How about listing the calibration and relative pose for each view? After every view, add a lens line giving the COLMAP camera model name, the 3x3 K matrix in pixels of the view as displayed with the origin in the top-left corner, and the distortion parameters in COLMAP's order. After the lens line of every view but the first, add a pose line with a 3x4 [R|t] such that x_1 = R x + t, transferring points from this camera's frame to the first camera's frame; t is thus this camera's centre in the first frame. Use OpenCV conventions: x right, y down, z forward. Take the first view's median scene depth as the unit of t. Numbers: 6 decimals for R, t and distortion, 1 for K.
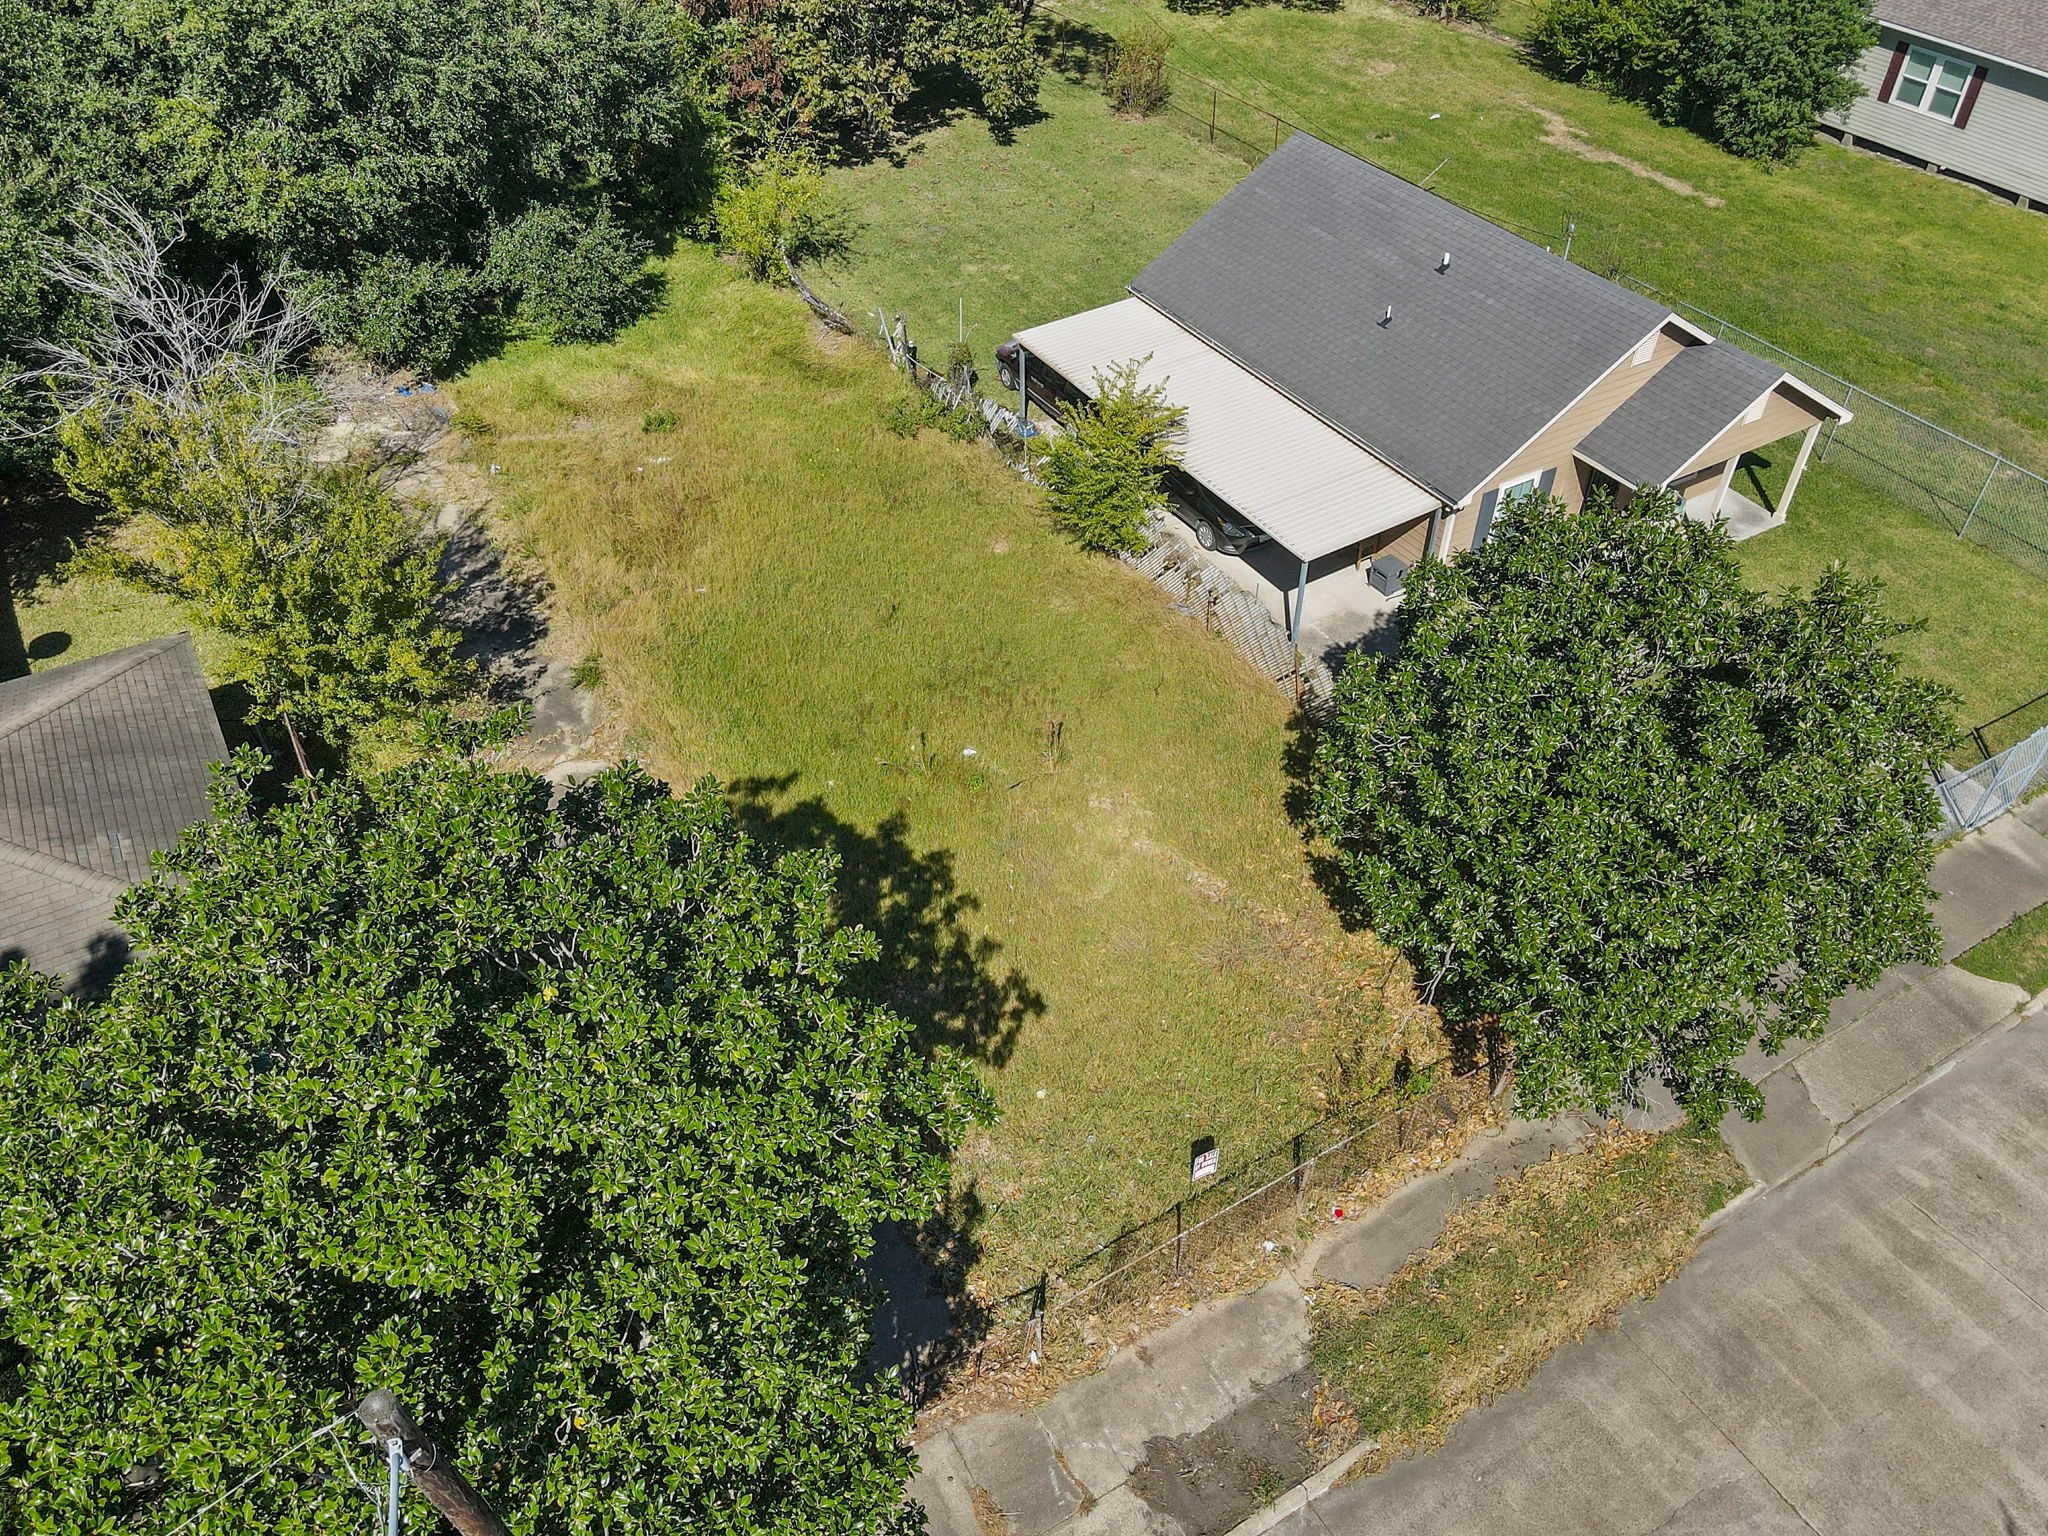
lens RADIAL K [[1505.0, 0, 1024.0], [0, 1505.0, 768.0], [0, 0, 1]] dist [0.006317, 0.010393]
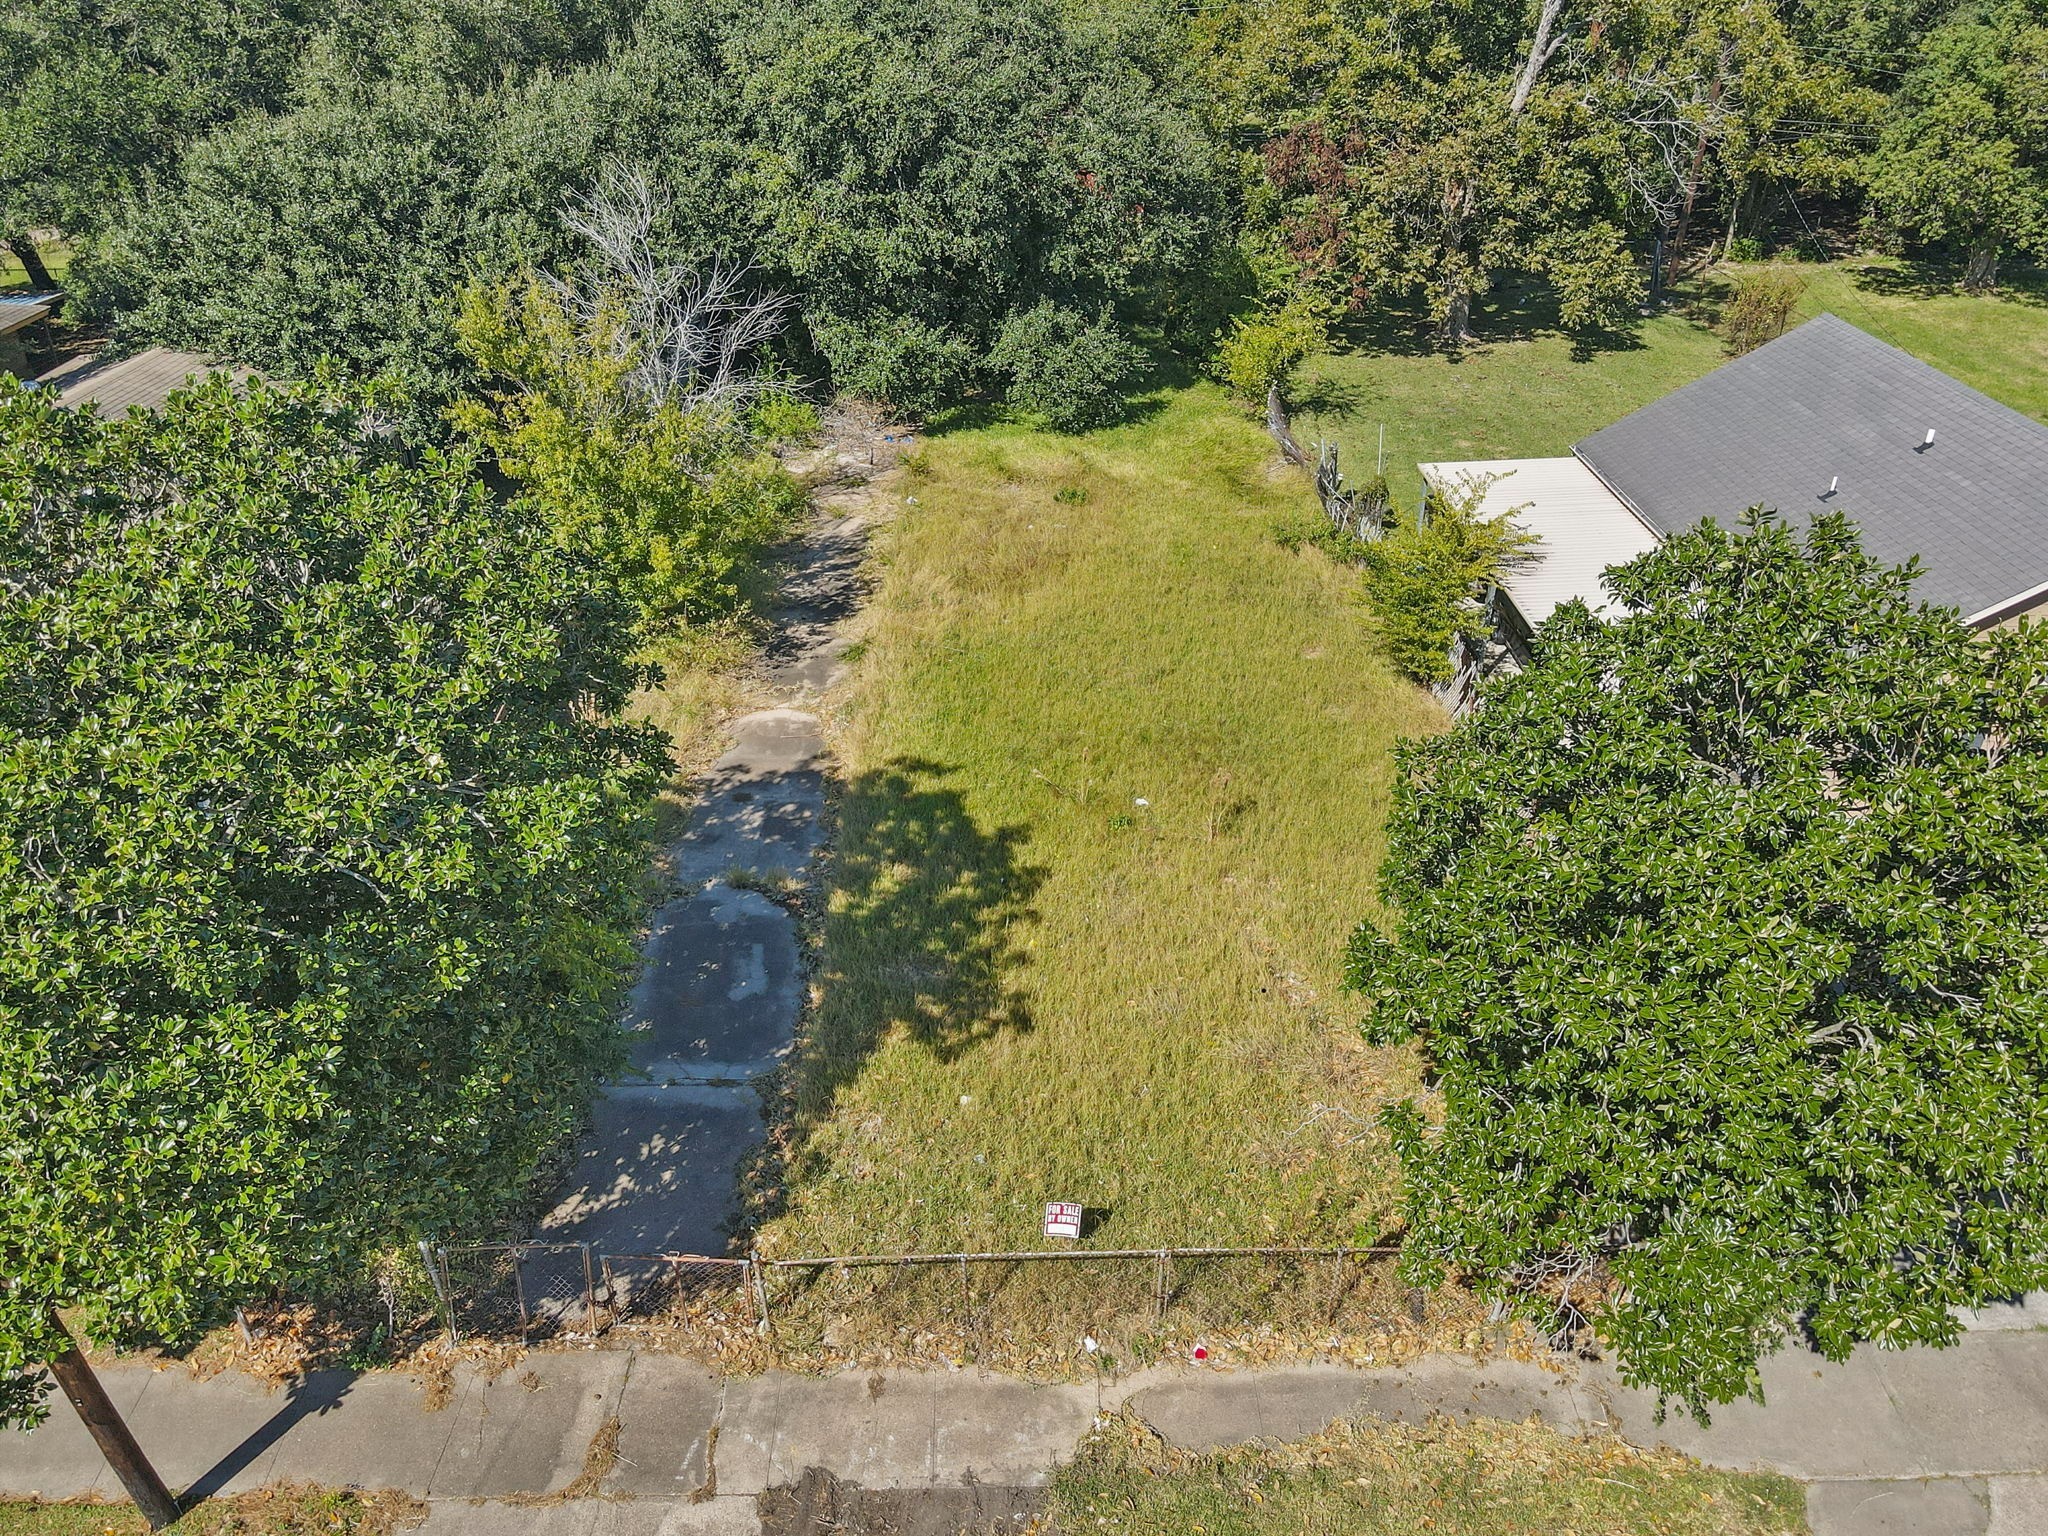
lens RADIAL K [[1505.1, 0, 1024.0], [0, 1505.1, 768.0], [0, 0, 1]] dist [0.000727, 0.009300]
pose [[0.864971, 0.251694, -0.434138, 0.249269], [-0.332877, 0.935168, -0.121052, 0.088808], [0.375524, 0.249221, 0.892676, 0.130695]]
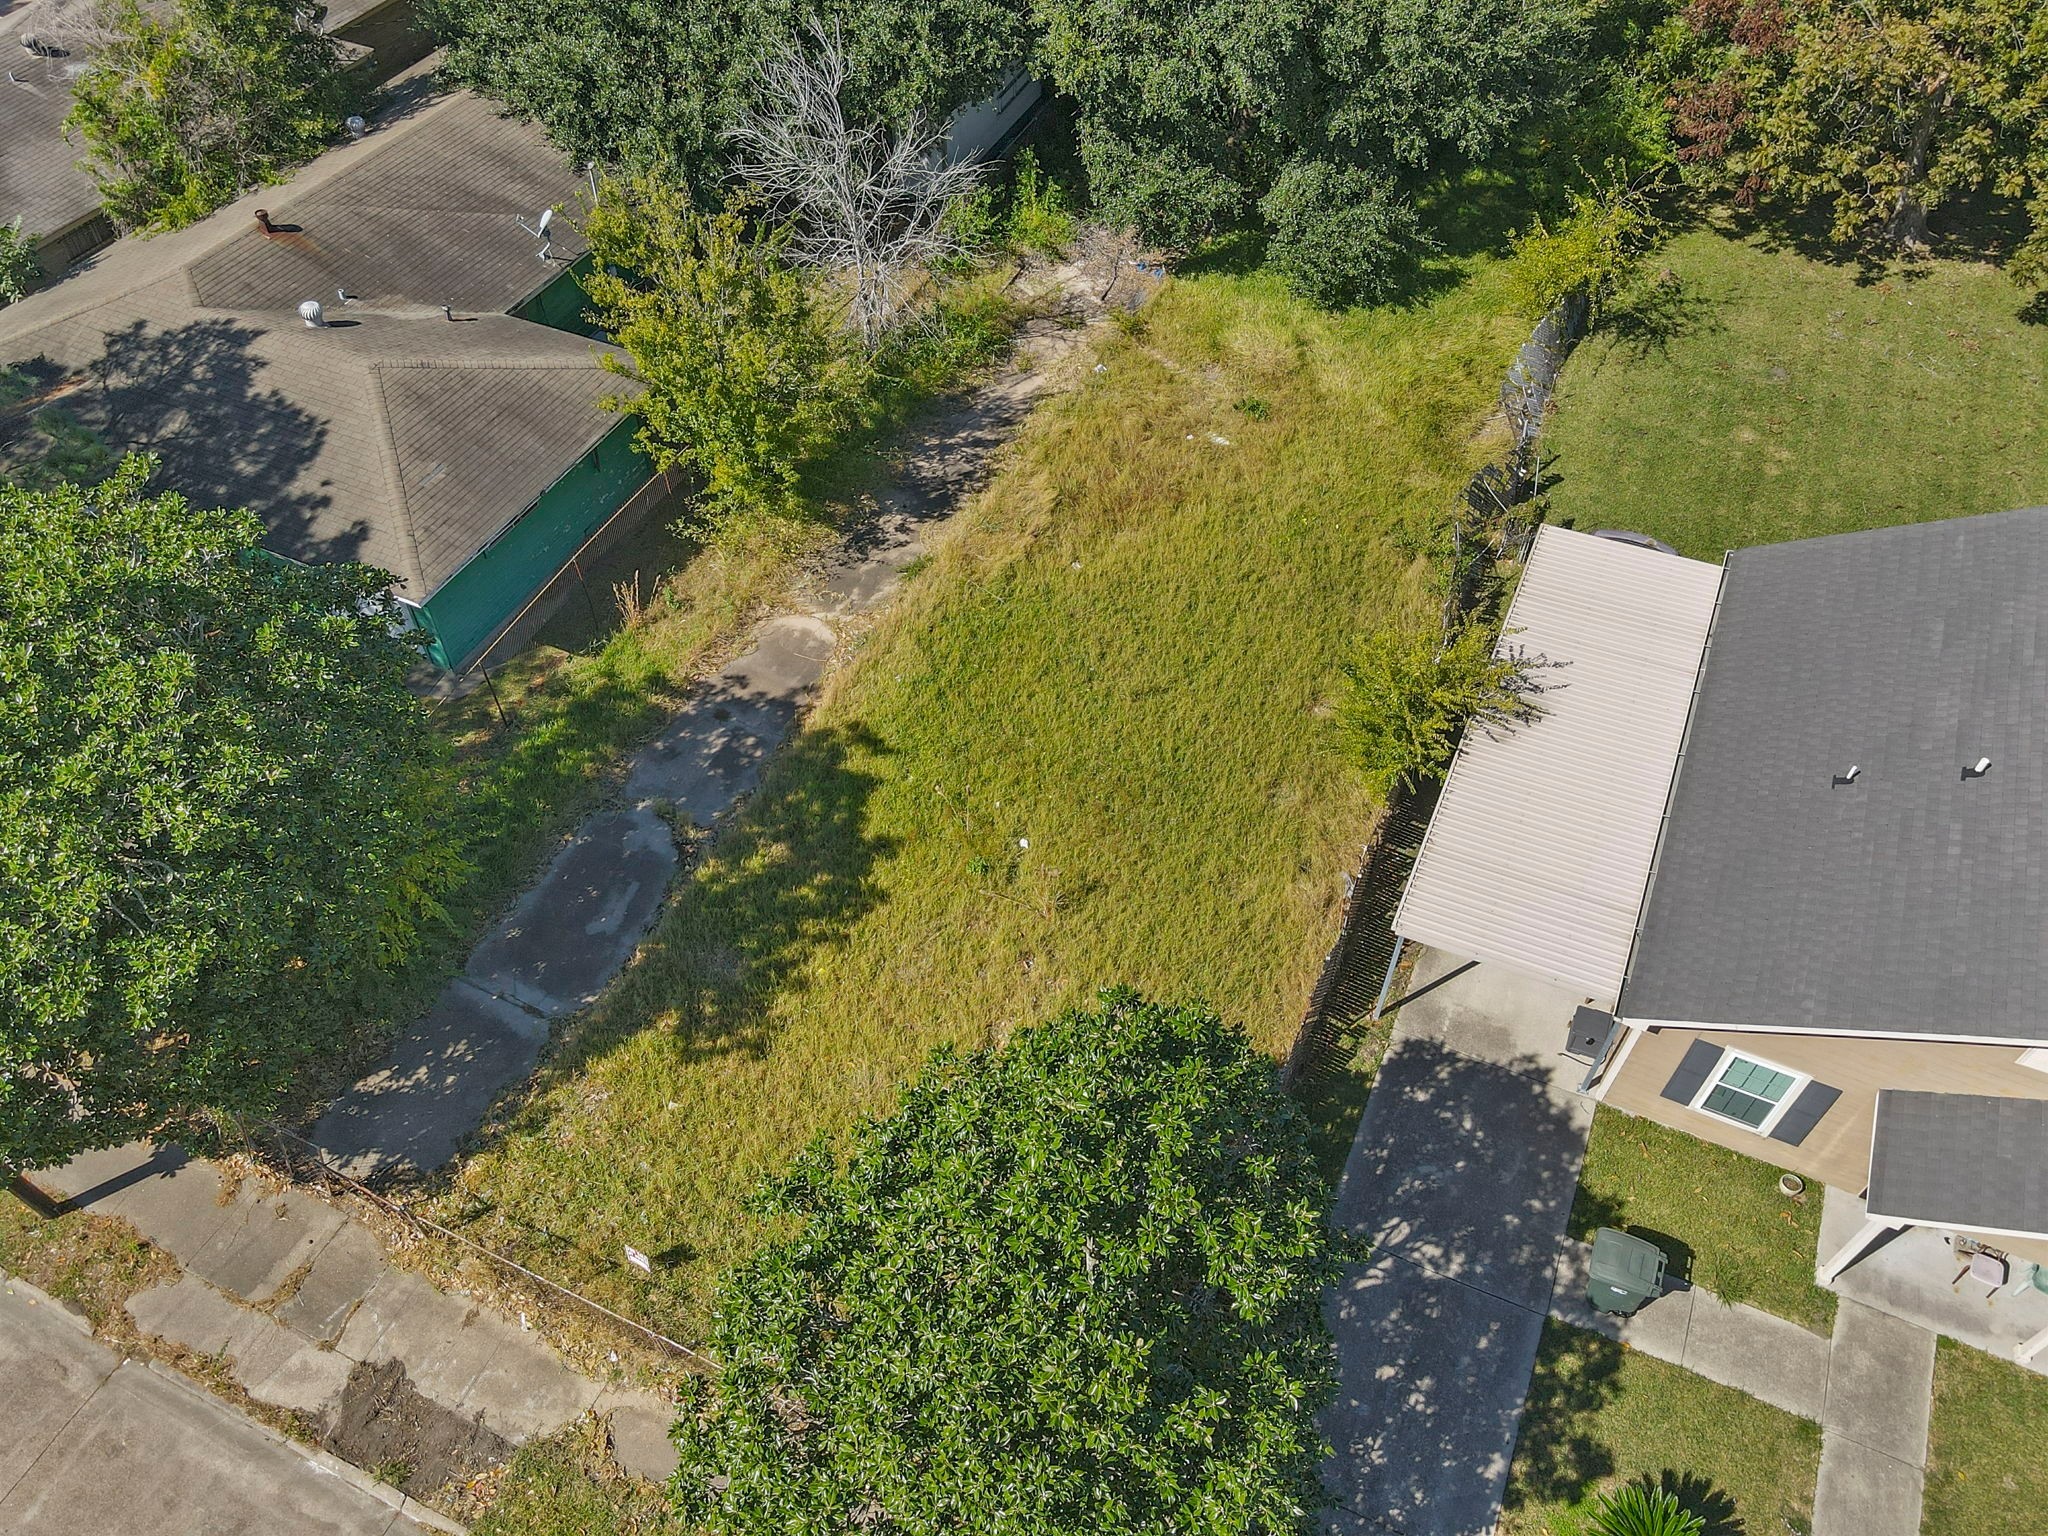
lens RADIAL K [[1505.1, 0, 1024.0], [0, 1505.1, 768.0], [0, 0, 1]] dist [0.000727, 0.009300]
pose [[0.562367, 0.620180, -0.546918, 0.400618], [-0.553669, 0.773680, 0.308010, -0.299087], [0.614162, 0.129597, 0.778467, 0.193764]]
